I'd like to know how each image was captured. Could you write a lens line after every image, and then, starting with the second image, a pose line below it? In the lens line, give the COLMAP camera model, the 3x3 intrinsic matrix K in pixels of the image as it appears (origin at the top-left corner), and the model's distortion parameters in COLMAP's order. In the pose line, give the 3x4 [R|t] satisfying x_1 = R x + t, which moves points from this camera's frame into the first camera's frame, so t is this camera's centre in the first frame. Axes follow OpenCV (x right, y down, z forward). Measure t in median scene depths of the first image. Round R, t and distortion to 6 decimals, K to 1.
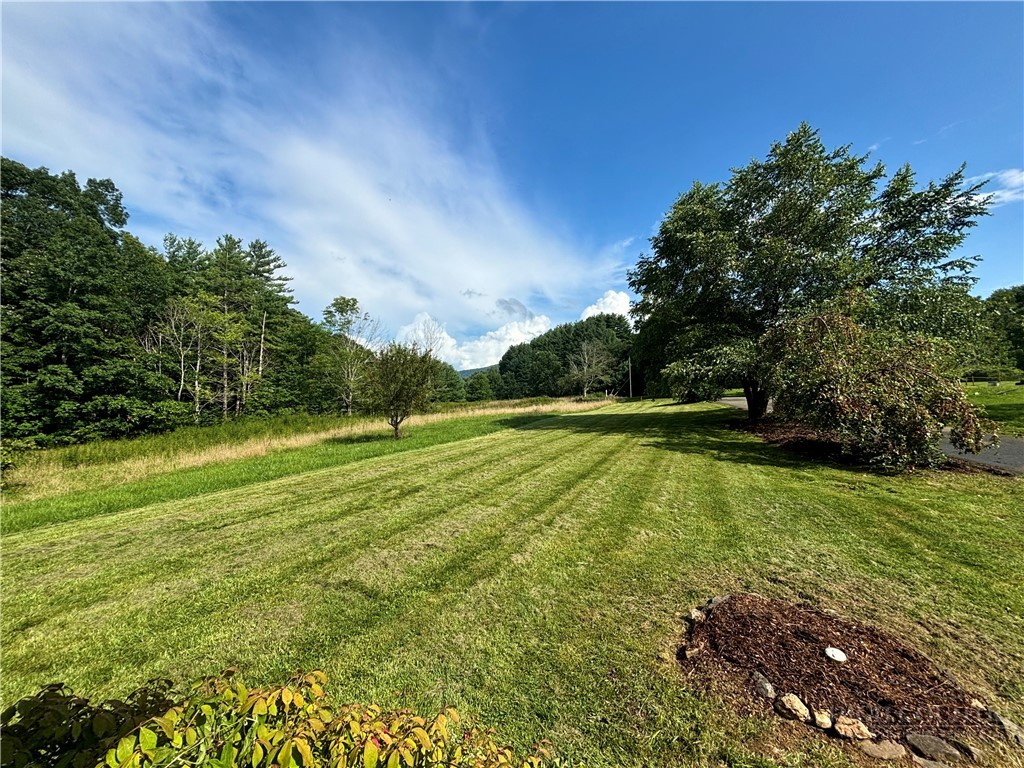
lens RADIAL K [[409.1, 0, 509.6], [0, 409.1, 384.9], [0, 0, 1]] dist [0.000031, 0.000261]
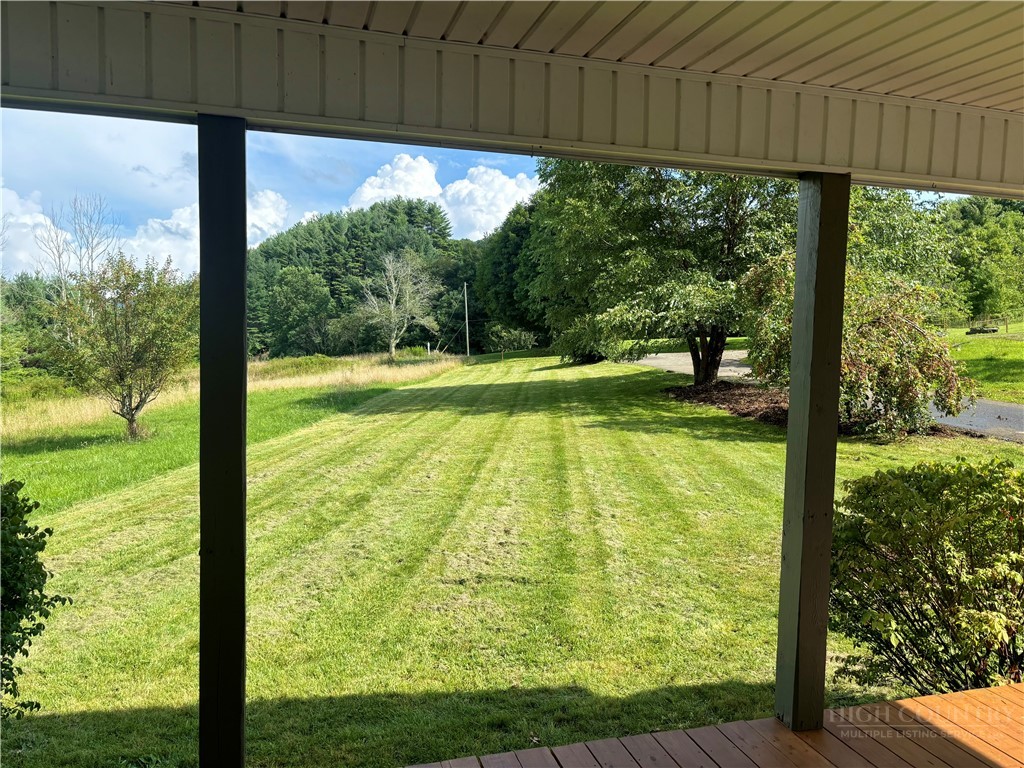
lens RADIAL K [[779.8, 0, 513.6], [0, 779.8, 386.0], [0, 0, 1]] dist [0.051279, -0.001825]
pose [[0.925650, -0.025024, 0.377552, -0.206497], [-0.001386, 0.997580, 0.069519, -0.009065], [-0.378378, -0.064874, 0.923375, -0.118556]]
